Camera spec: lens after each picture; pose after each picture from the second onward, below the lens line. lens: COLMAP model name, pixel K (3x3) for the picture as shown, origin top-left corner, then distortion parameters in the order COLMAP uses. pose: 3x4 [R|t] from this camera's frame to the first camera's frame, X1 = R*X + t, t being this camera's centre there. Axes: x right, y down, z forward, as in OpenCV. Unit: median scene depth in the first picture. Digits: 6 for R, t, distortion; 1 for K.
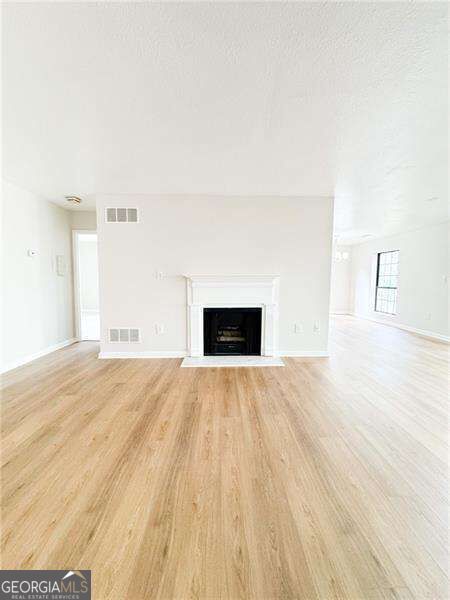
lens RADIAL K [[238.4, 0, 225.0], [0, 238.4, 300.0], [0, 0, 1]] dist [0.000613, 0.000029]
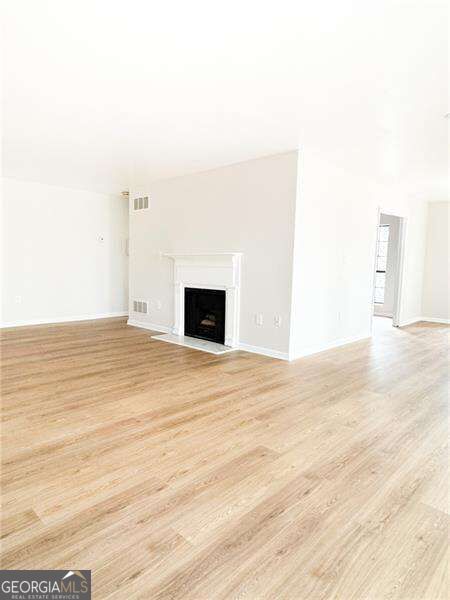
lens RADIAL K [[364.2, 0, 225.0], [0, 364.2, 300.0], [0, 0, 1]] dist [0.002941, 0.002148]
pose [[0.709627, 0.079959, -0.700025, 1.105617], [-0.079762, 0.996270, 0.032941, 0.022926], [0.700048, 0.032459, 0.713358, 0.030489]]
